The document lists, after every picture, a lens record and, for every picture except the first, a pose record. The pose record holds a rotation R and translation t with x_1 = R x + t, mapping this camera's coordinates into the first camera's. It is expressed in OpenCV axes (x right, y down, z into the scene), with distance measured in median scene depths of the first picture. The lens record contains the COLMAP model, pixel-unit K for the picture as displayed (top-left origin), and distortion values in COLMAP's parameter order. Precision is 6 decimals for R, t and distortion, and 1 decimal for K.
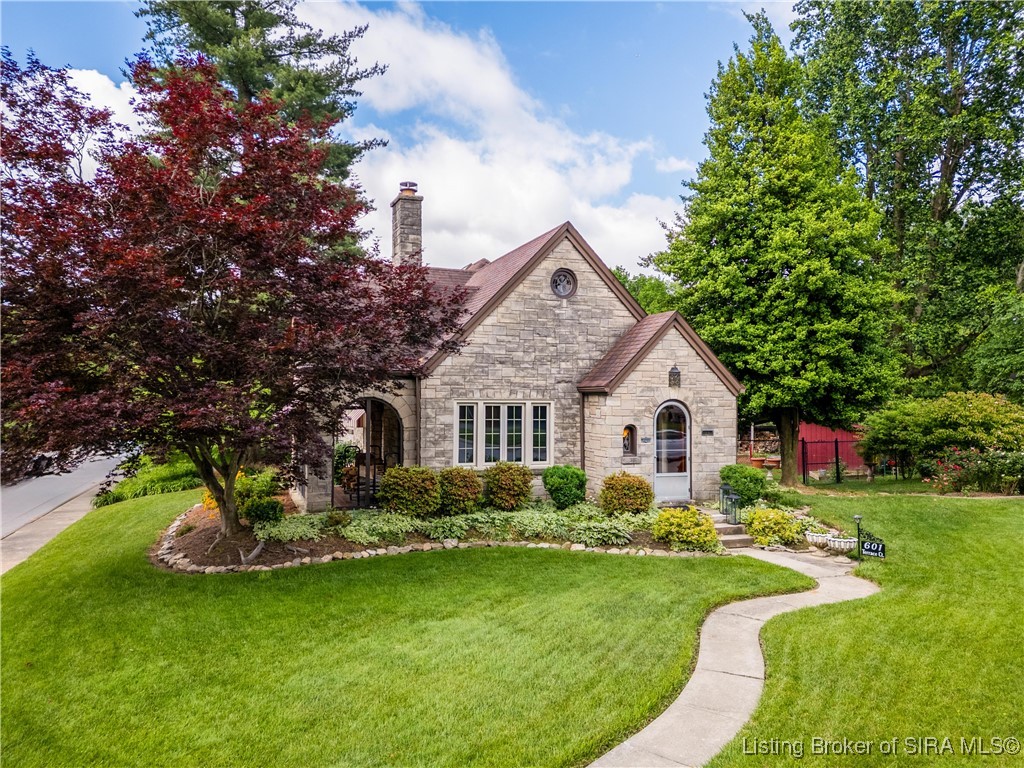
lens RADIAL K [[744.8, 0, 517.1], [0, 744.8, 372.7], [0, 0, 1]] dist [0.080017, -0.093010]
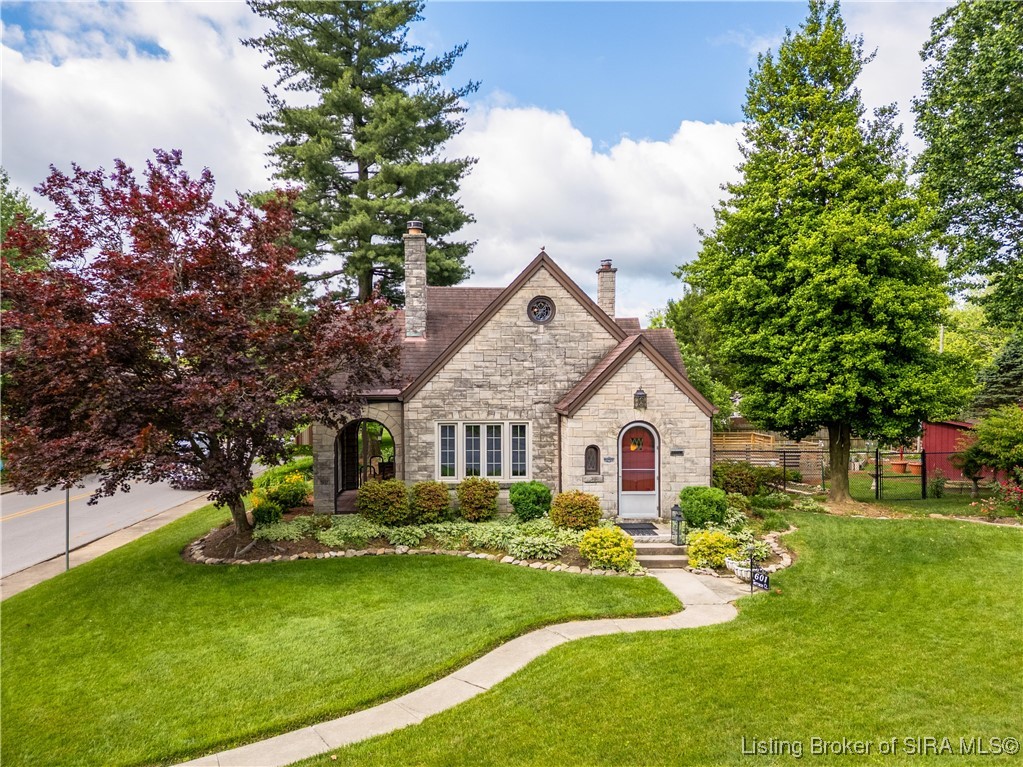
lens RADIAL K [[747.7, 0, 478.1], [0, 747.7, 394.9], [0, 0, 1]] dist [0.081526, -0.093701]
pose [[0.955432, -0.003384, -0.295193, 0.297551], [0.018068, 0.998730, 0.047030, -0.051966], [0.294659, -0.050267, 0.954279, -0.052865]]
